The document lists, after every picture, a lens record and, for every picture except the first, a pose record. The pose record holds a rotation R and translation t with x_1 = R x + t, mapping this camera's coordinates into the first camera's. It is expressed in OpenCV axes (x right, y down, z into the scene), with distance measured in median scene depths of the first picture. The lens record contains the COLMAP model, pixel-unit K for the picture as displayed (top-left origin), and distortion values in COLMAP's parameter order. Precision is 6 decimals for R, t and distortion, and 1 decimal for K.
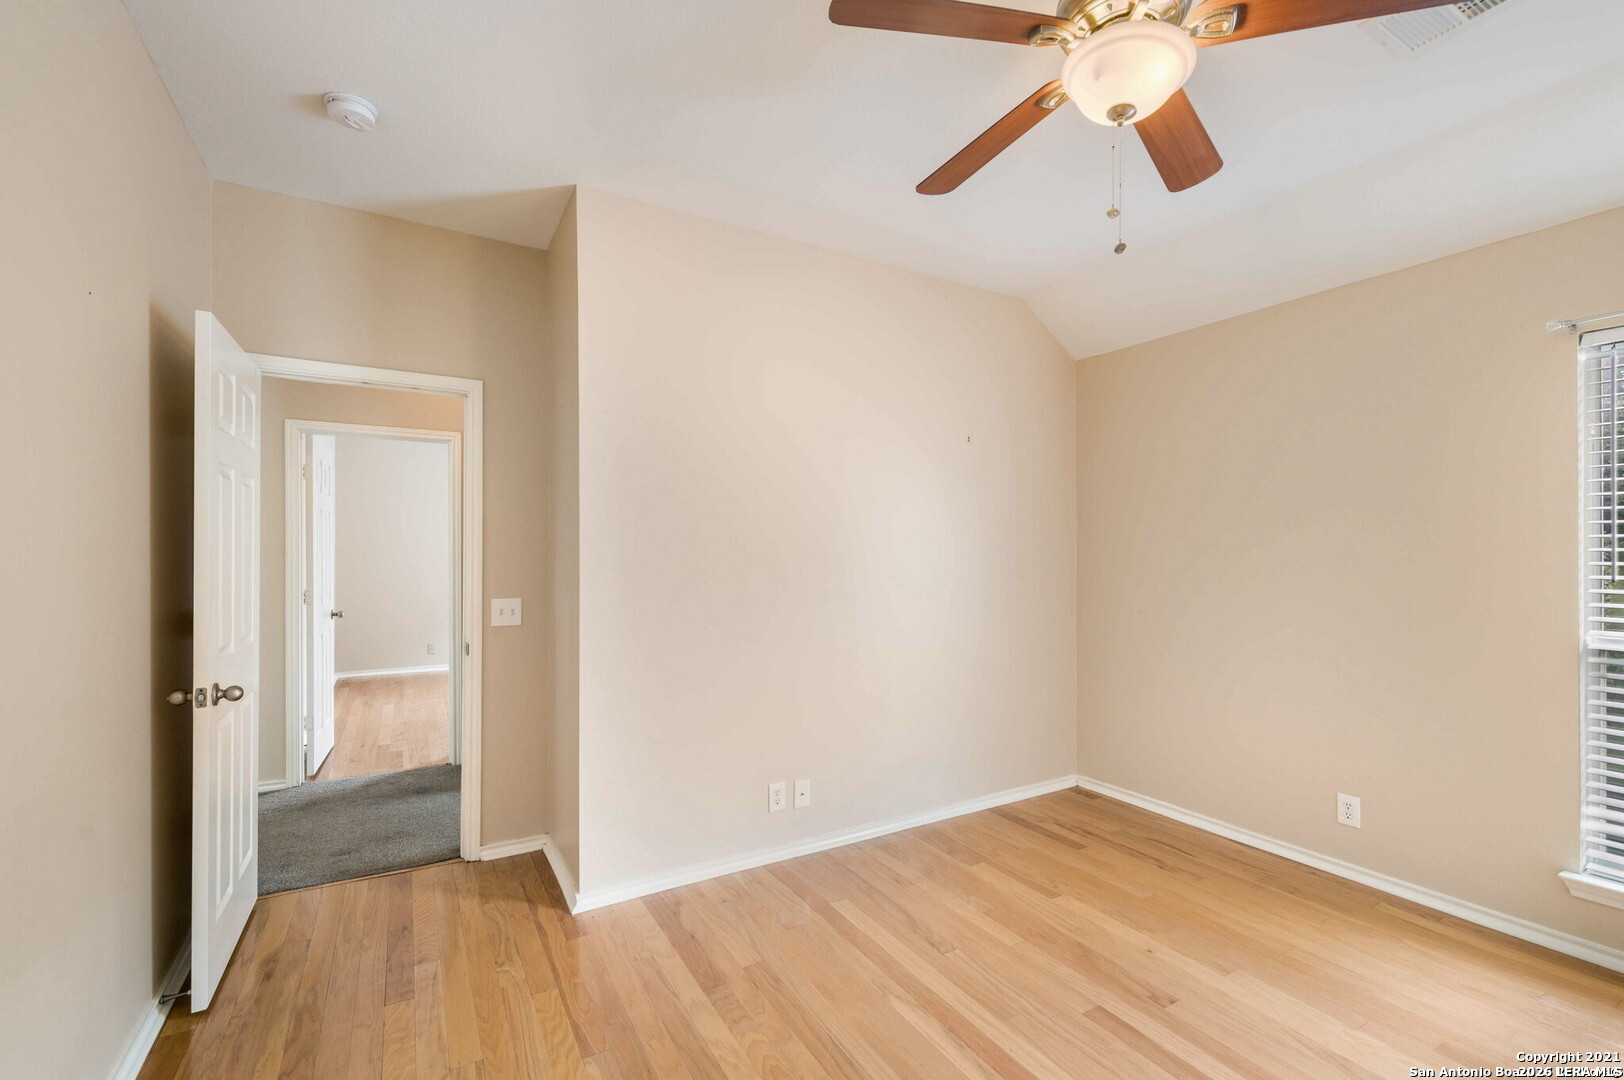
lens RADIAL K [[695.9, 0, 821.9], [0, 695.9, 536.1], [0, 0, 1]] dist [0.017349, -0.008830]
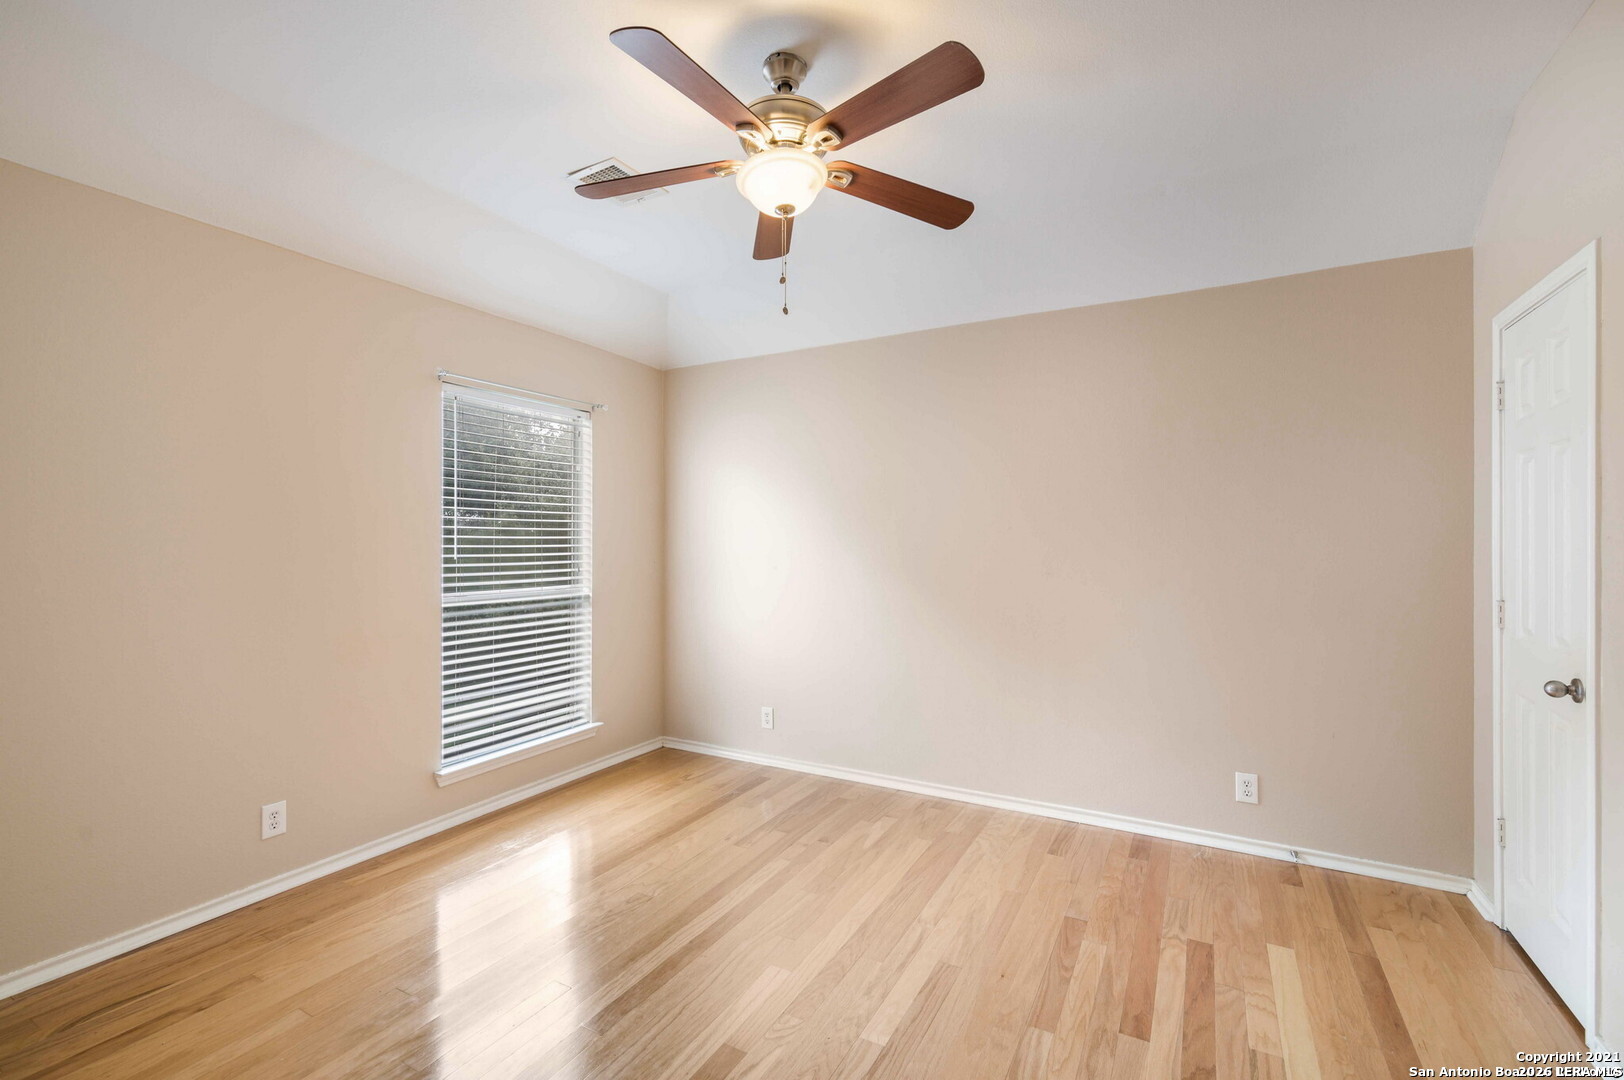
lens RADIAL K [[695.9, 0, 821.9], [0, 695.9, 536.1], [0, 0, 1]] dist [0.017349, -0.008830]
pose [[-0.503494, 0.004328, 0.863988, -0.413926], [-0.024306, 0.999521, -0.019171, 0.021867], [-0.863657, -0.030653, -0.503148, 0.880414]]
